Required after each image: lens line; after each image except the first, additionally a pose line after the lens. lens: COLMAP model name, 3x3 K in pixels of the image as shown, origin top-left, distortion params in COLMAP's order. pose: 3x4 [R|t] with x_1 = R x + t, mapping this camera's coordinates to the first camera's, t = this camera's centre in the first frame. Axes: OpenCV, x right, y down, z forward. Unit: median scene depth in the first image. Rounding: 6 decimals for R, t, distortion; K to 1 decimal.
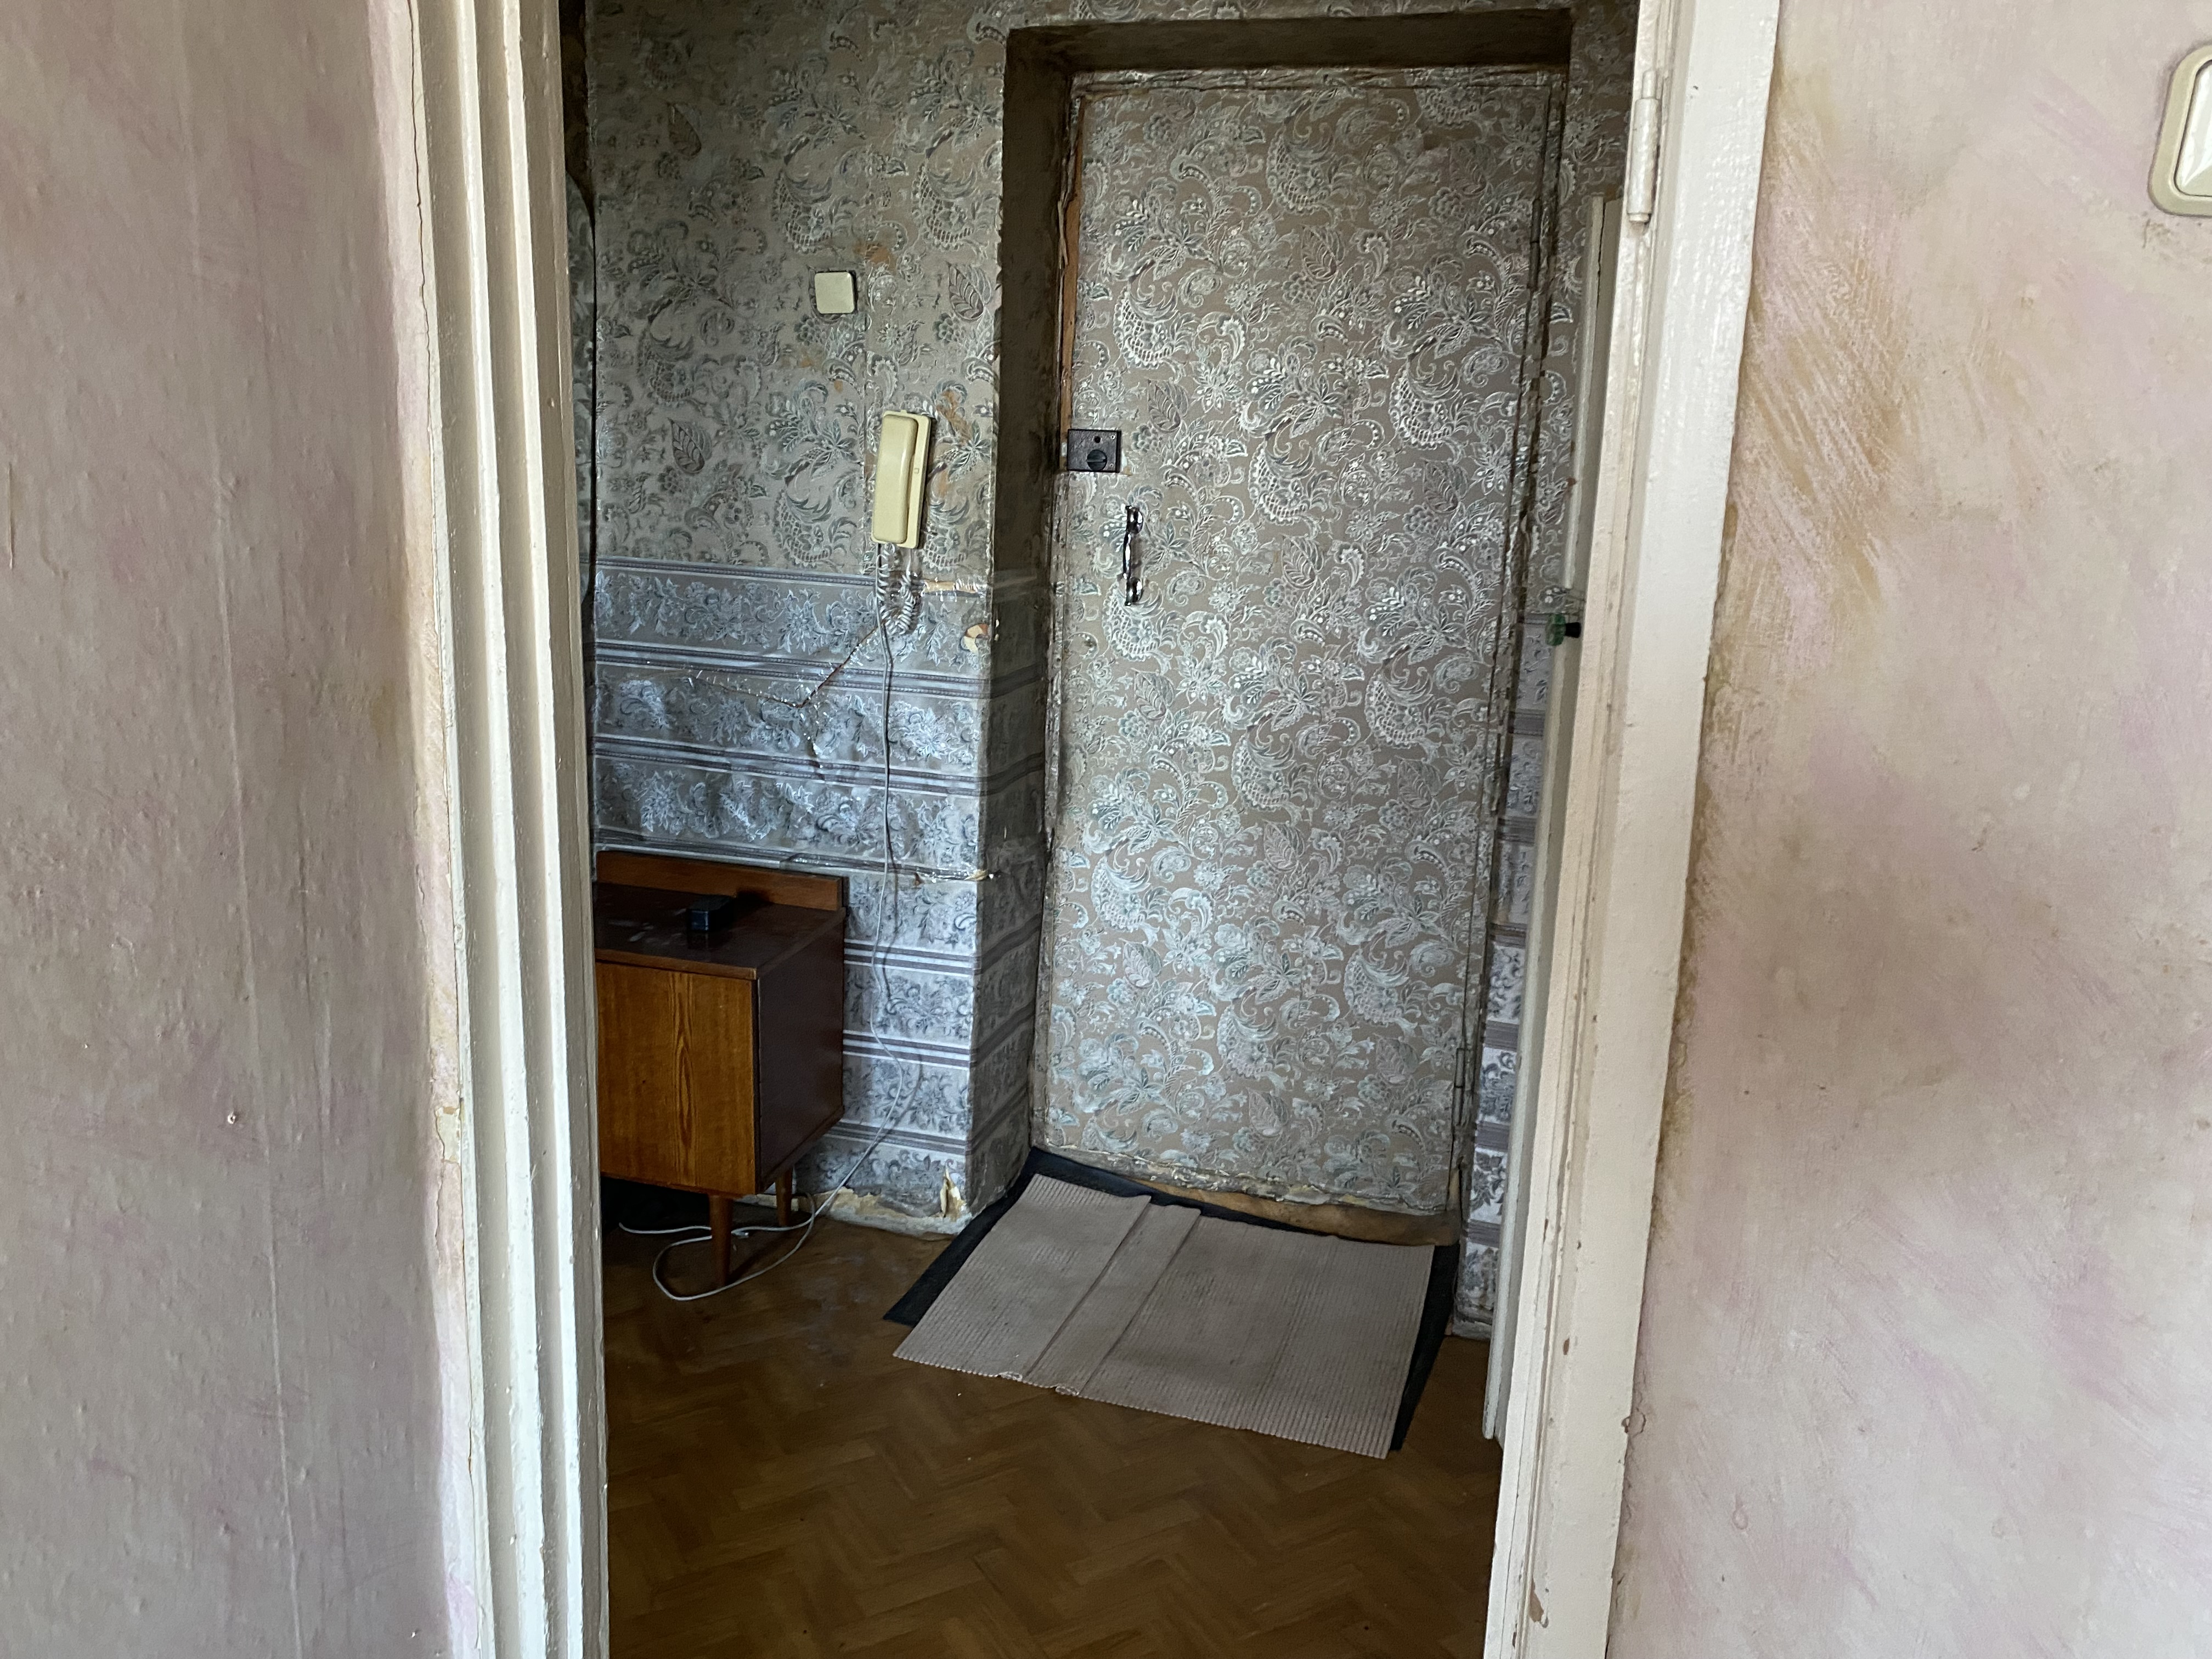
lens RADIAL K [[1683.1, 0, 1103.0], [0, 1683.1, 786.7], [0, 0, 1]] dist [0.044648, -0.022994]
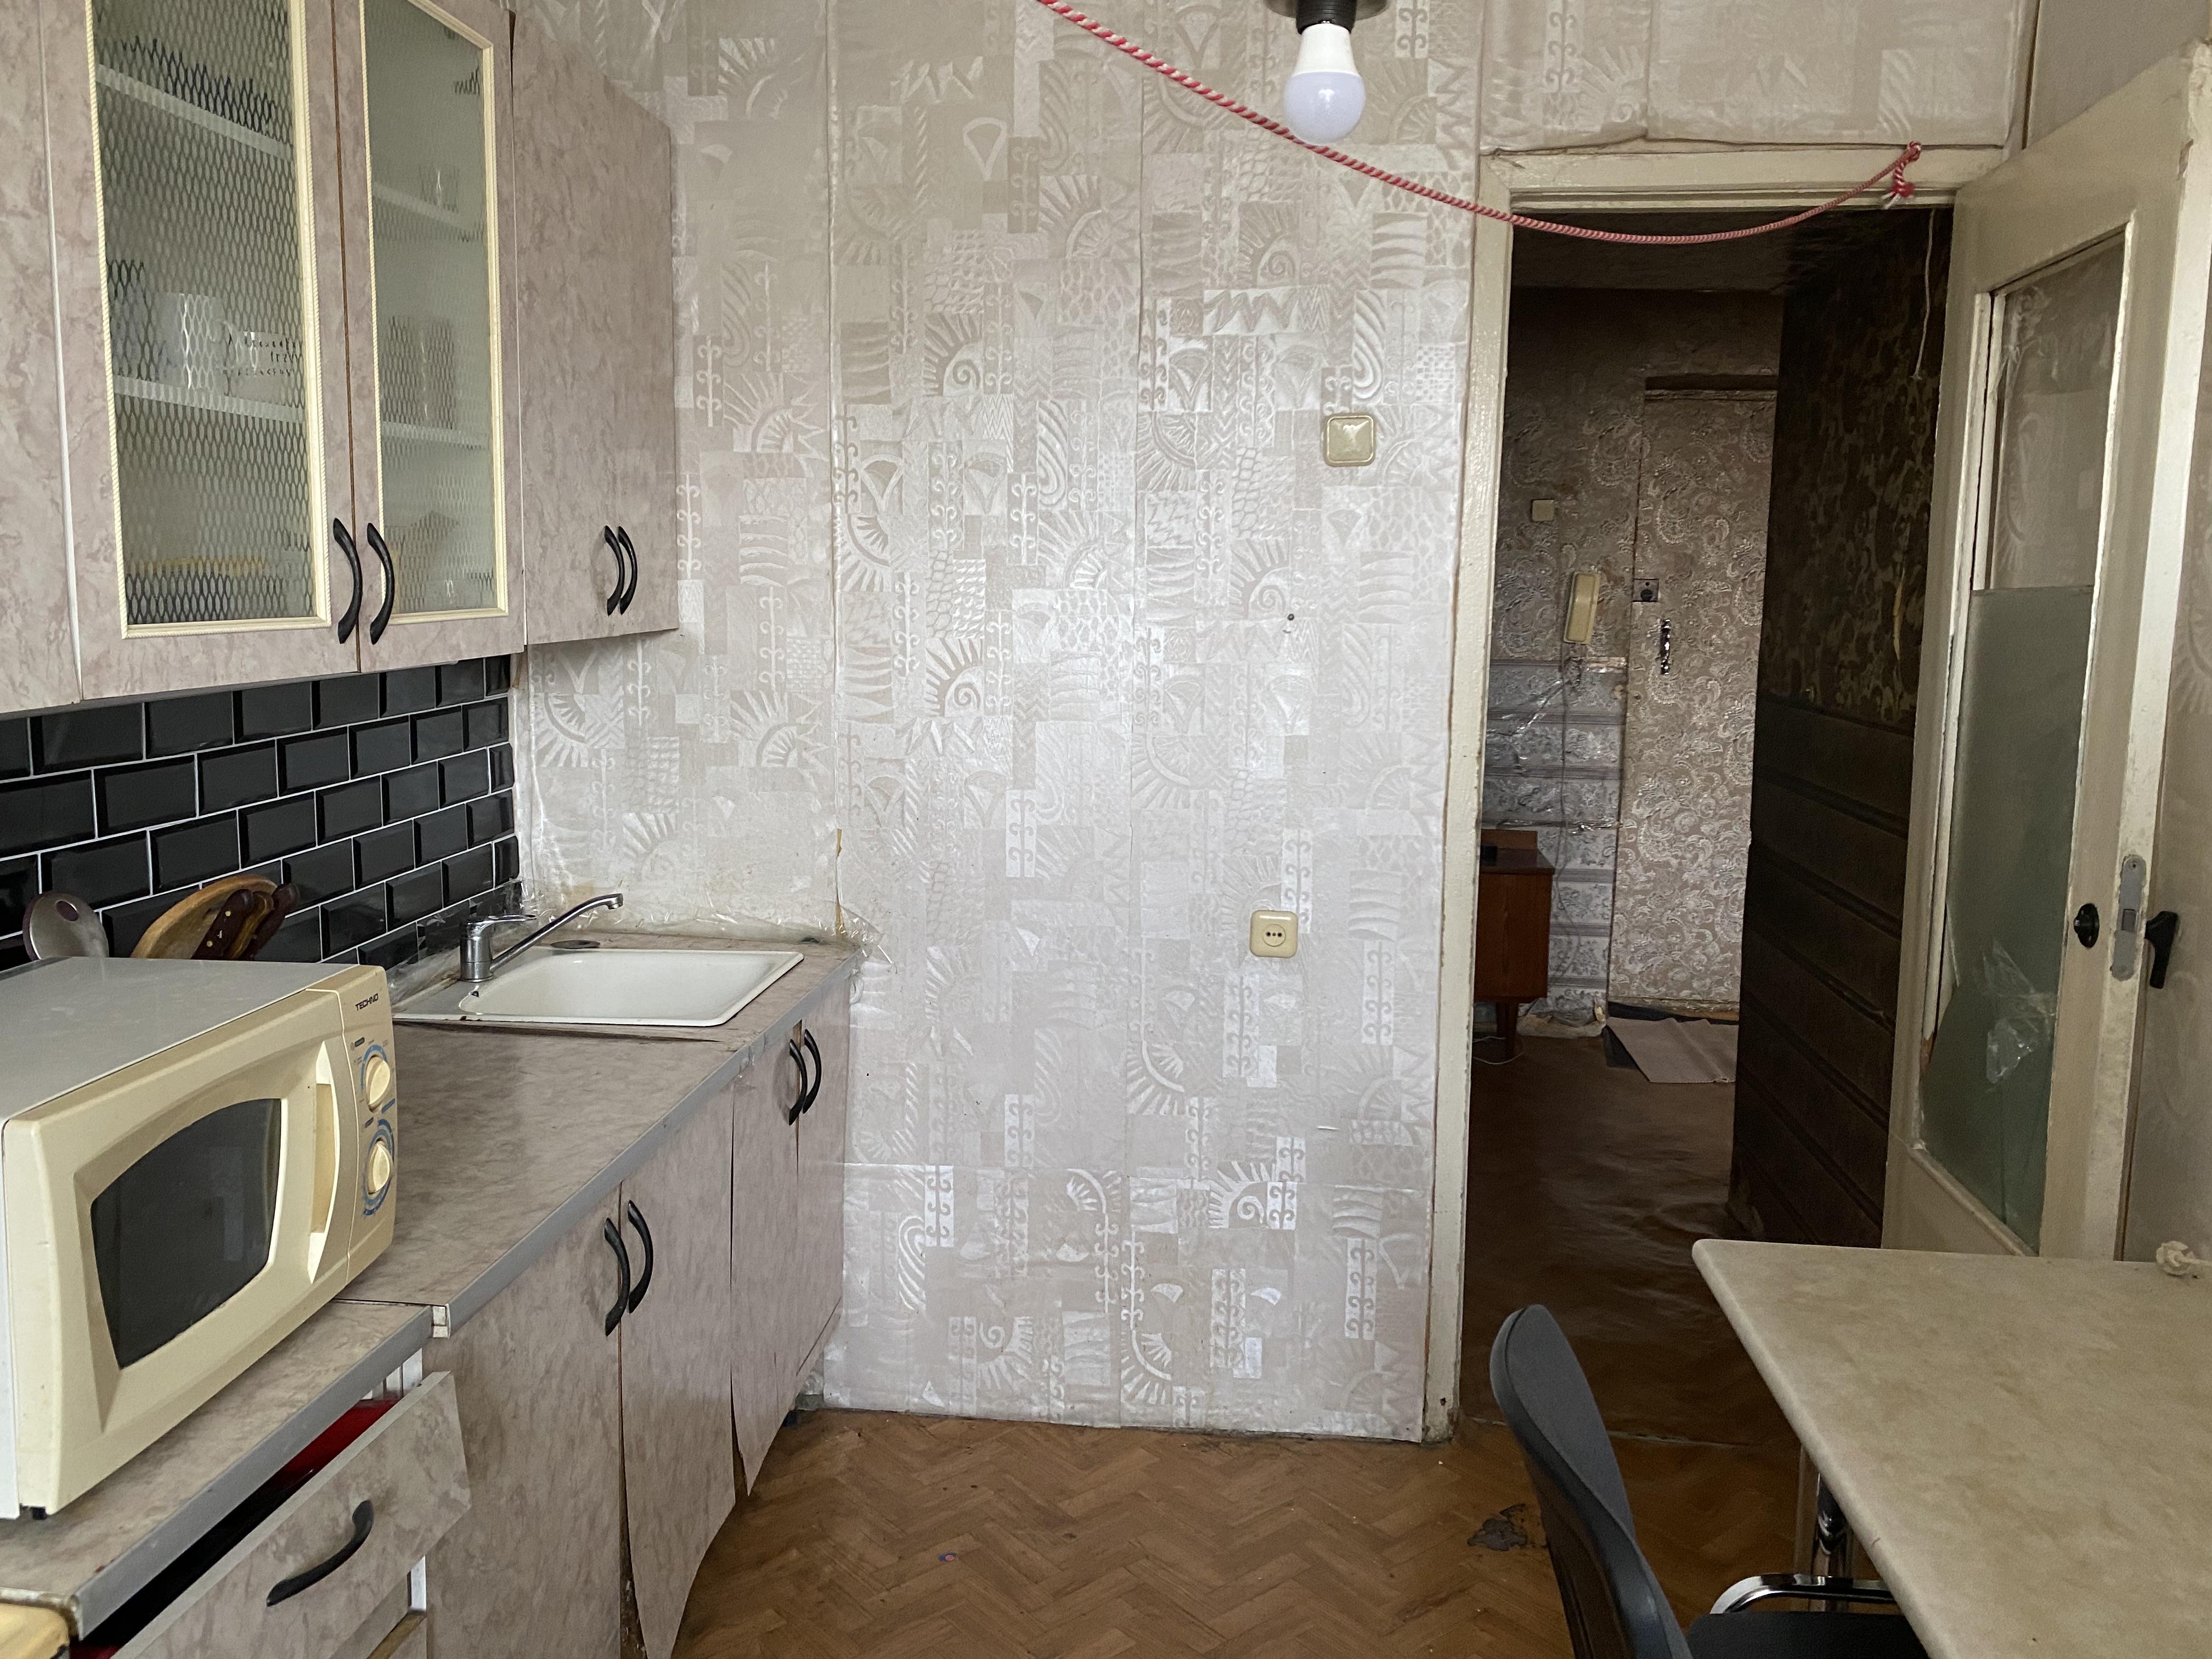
lens RADIAL K [[1683.1, 0, 1105.7], [0, 1683.1, 771.4], [0, 0, 1]] dist [0.044648, -0.022994]
pose [[0.984046, -0.038351, 0.173733, -0.920267], [0.055027, 0.994218, -0.092210, 0.132441], [-0.169192, 0.100299, 0.980466, -0.677766]]
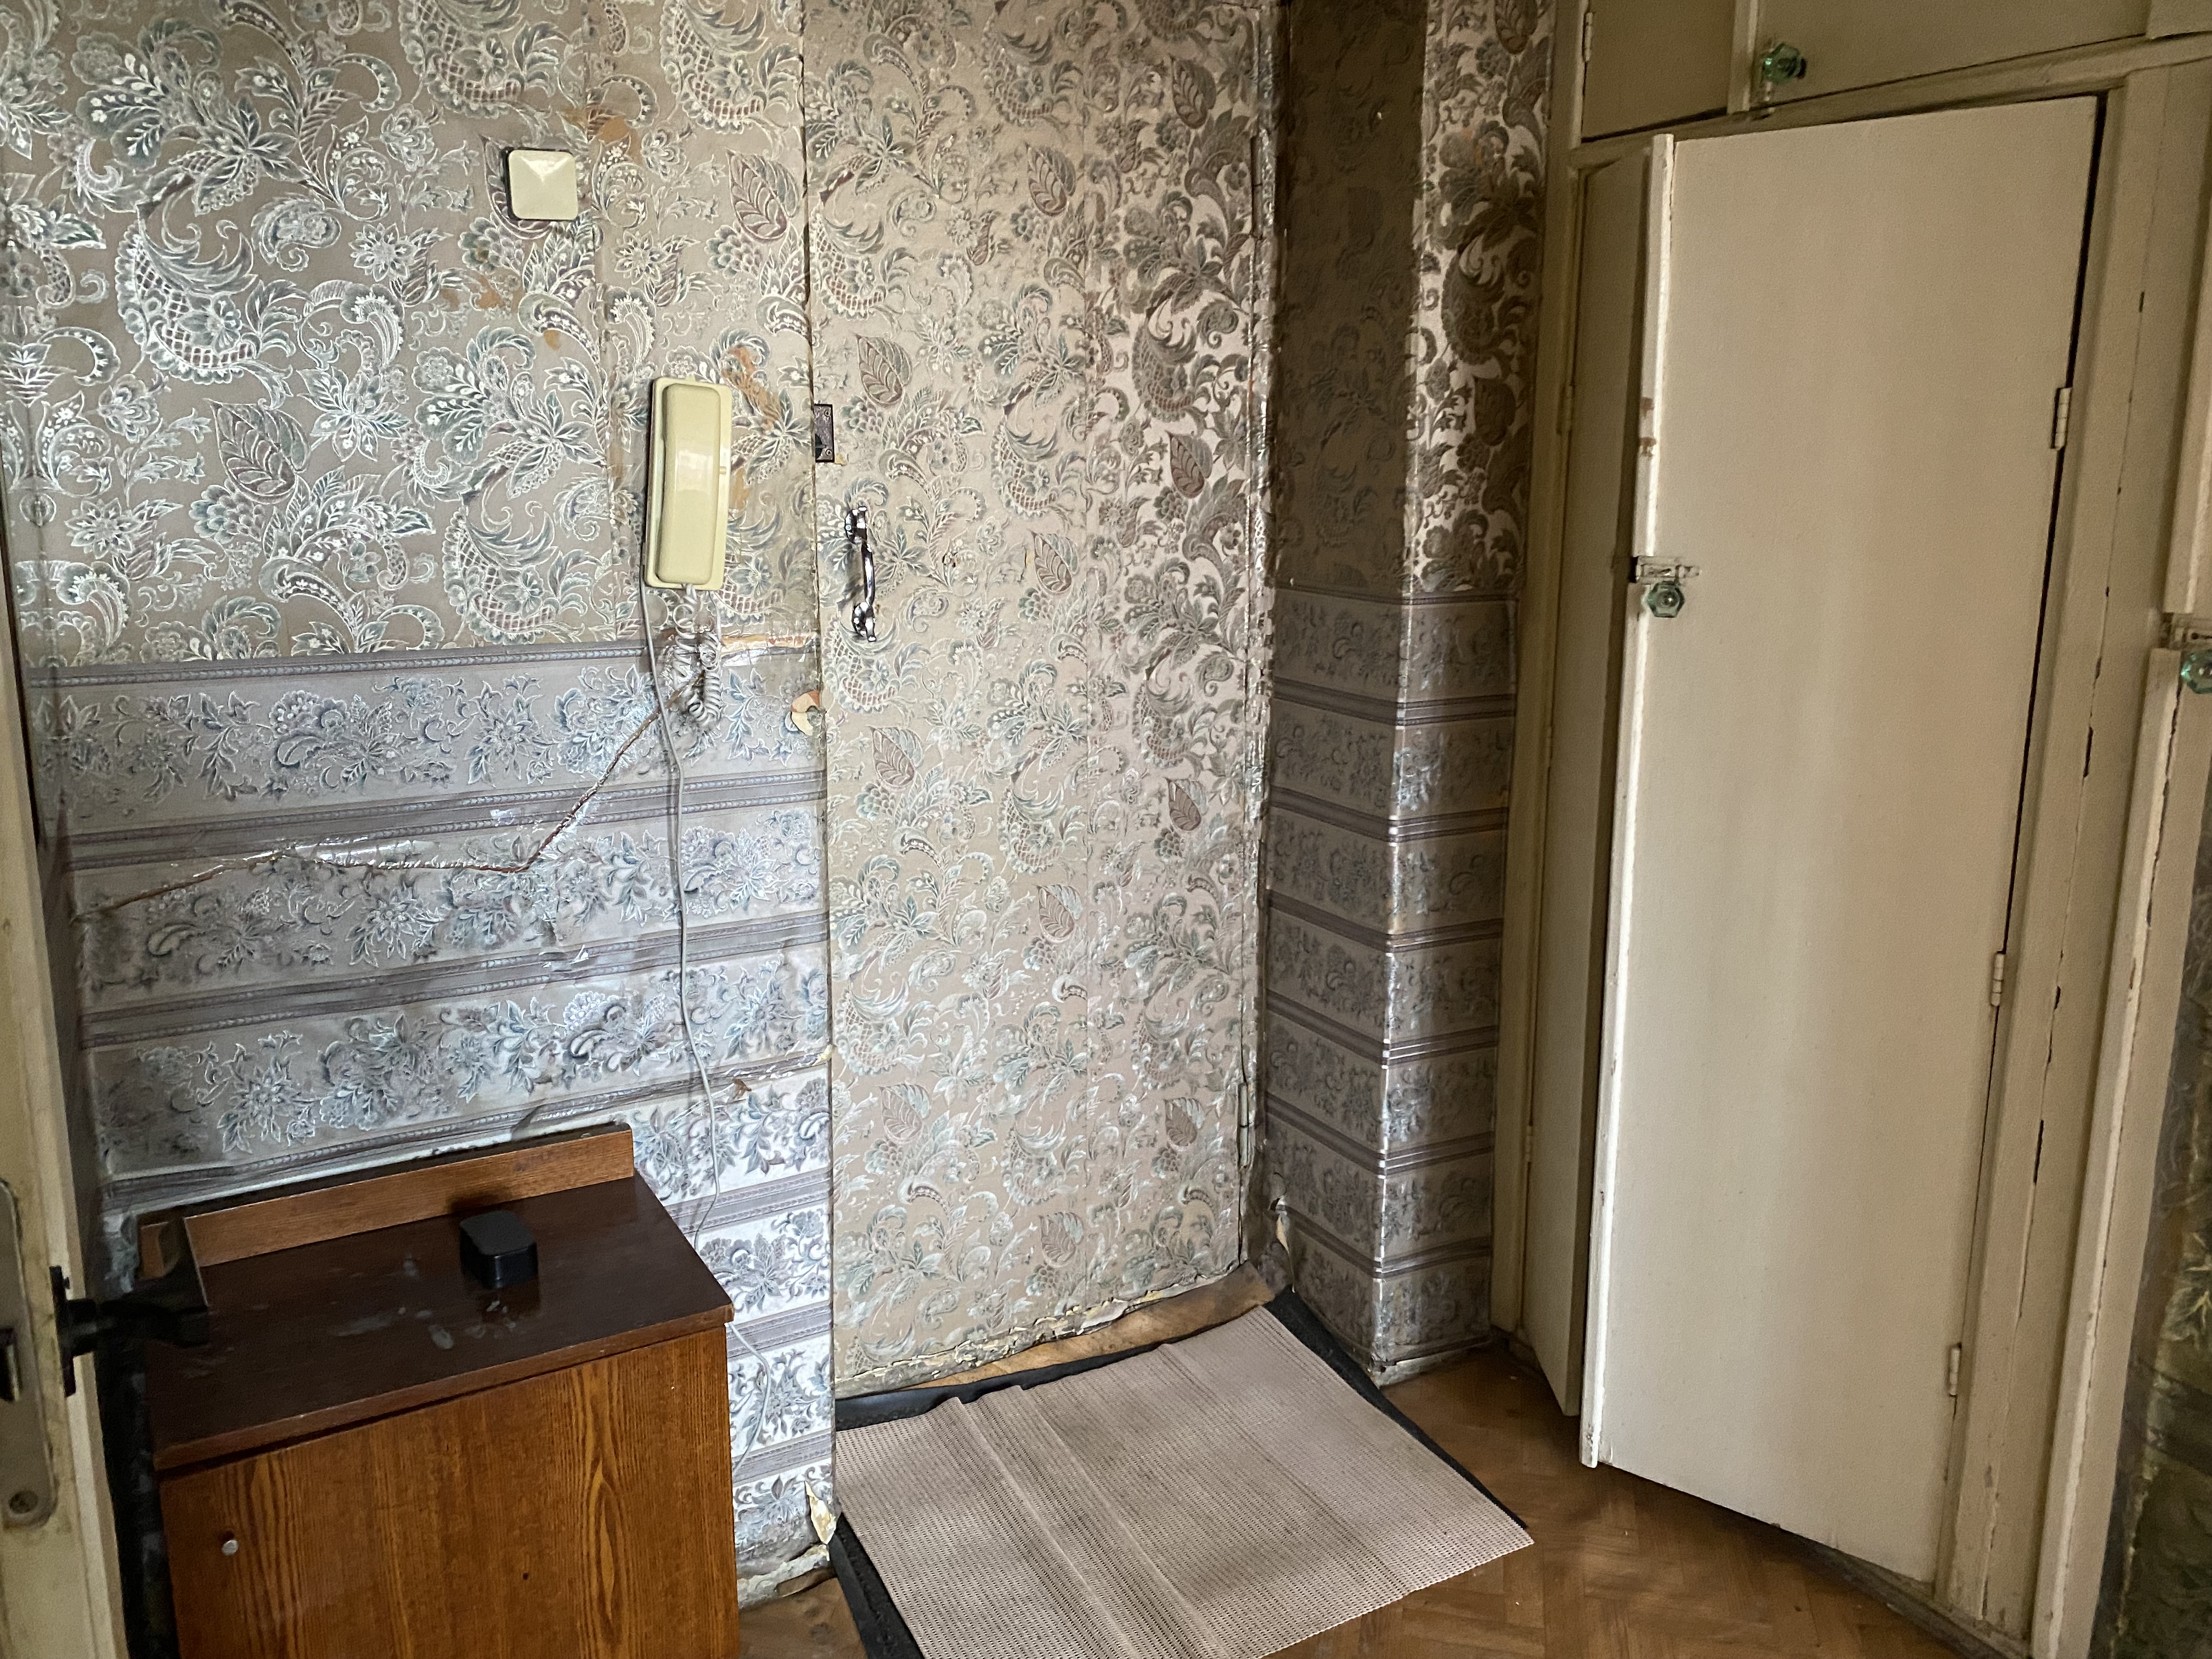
lens RADIAL K [[1683.1, 0, 1109.9], [0, 1683.1, 780.9], [0, 0, 1]] dist [0.044648, -0.022994]
pose [[0.675501, -0.175128, 0.716260, -0.471162], [0.174464, 0.981764, 0.075509, -0.088326], [-0.716422, 0.073955, 0.693736, 0.428624]]
